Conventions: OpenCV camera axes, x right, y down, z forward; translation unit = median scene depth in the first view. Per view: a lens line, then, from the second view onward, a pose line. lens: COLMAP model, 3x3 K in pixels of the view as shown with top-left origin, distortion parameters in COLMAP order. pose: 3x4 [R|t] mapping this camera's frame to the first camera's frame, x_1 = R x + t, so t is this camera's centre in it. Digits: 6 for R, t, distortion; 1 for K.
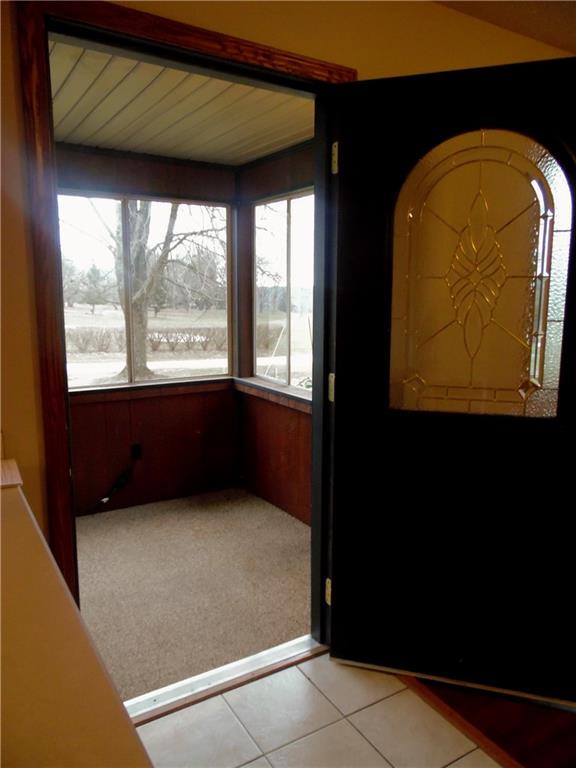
lens RADIAL K [[581.3, 0, 288.0], [0, 581.3, 384.0], [0, 0, 1]] dist [-0.002963, 0.036521]
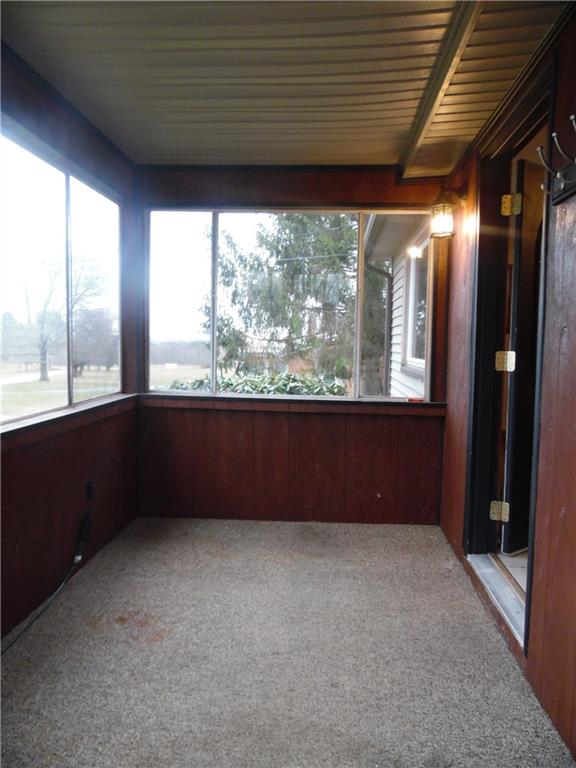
lens RADIAL K [[581.3, 0, 288.0], [0, 581.3, 384.0], [0, 0, 1]] dist [-0.002963, 0.036521]
pose [[0.591020, -0.054720, 0.804799, -0.797303], [0.106515, 0.994254, -0.010620, 0.009713], [-0.799594, 0.091999, 0.593453, 0.326153]]
